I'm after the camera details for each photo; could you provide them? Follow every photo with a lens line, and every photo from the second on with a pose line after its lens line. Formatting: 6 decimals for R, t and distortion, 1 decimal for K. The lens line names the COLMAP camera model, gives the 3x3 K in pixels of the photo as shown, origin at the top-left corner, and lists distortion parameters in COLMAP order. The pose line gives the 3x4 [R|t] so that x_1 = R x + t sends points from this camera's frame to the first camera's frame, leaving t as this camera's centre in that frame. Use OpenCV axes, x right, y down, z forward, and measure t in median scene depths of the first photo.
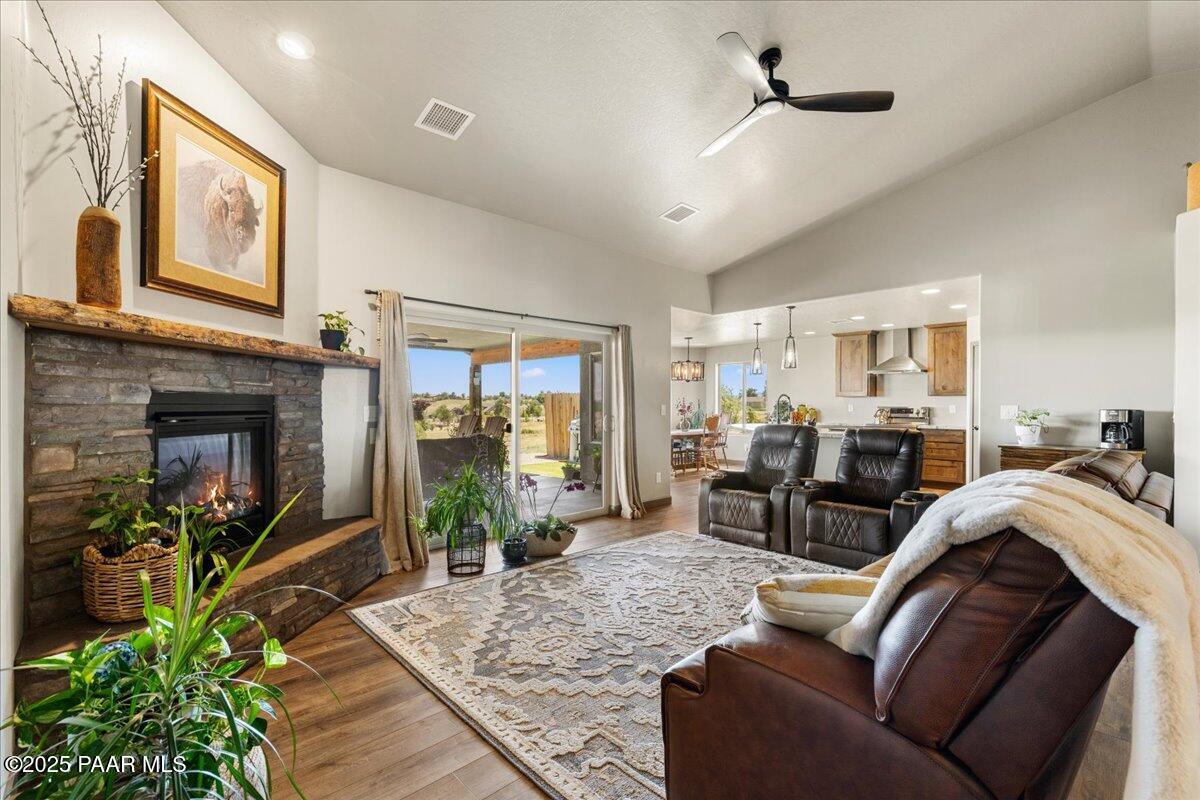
lens RADIAL K [[518.6, 0, 600.5], [0, 518.6, 402.9], [0, 0, 1]] dist [0.001760, 0.000210]
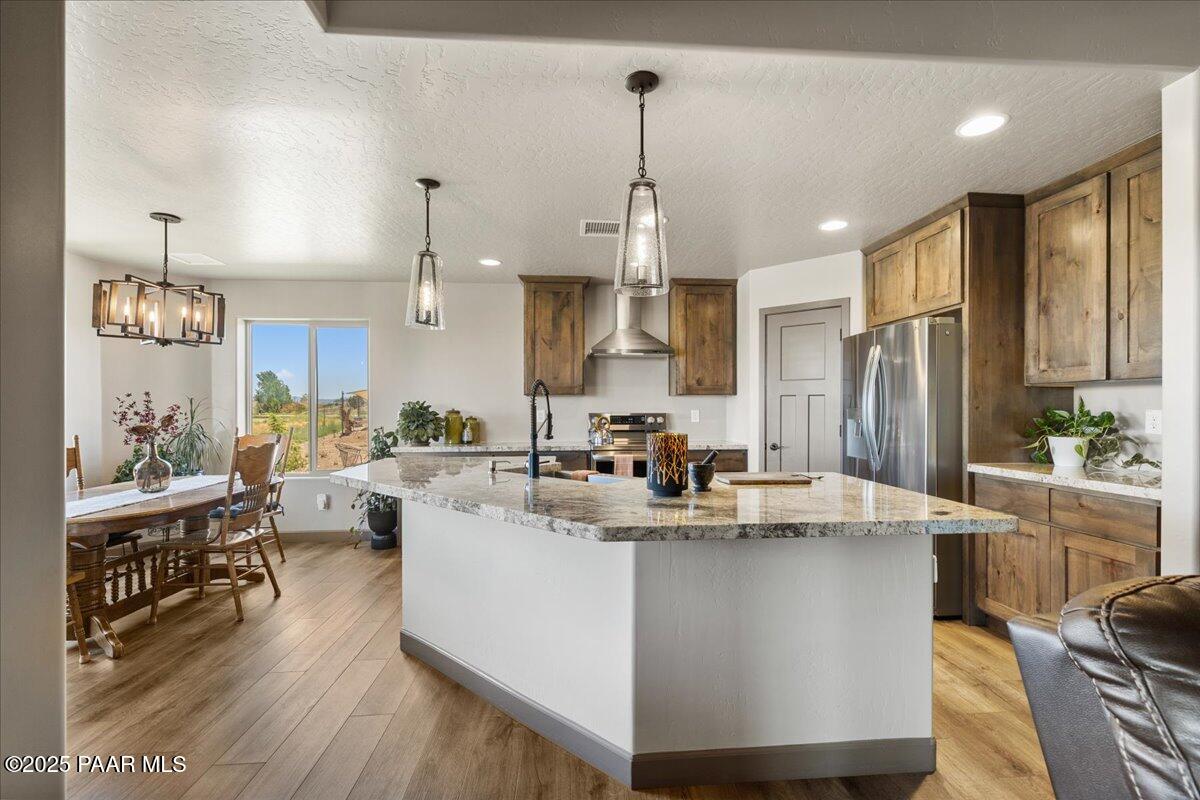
lens RADIAL K [[518.6, 0, 606.3], [0, 518.6, 405.0], [0, 0, 1]] dist [0.001760, 0.000210]
pose [[0.630061, -0.004232, 0.776534, 0.095650], [-0.000501, 0.999983, 0.005856, -0.004652], [-0.776545, -0.004079, 0.630048, 0.618173]]
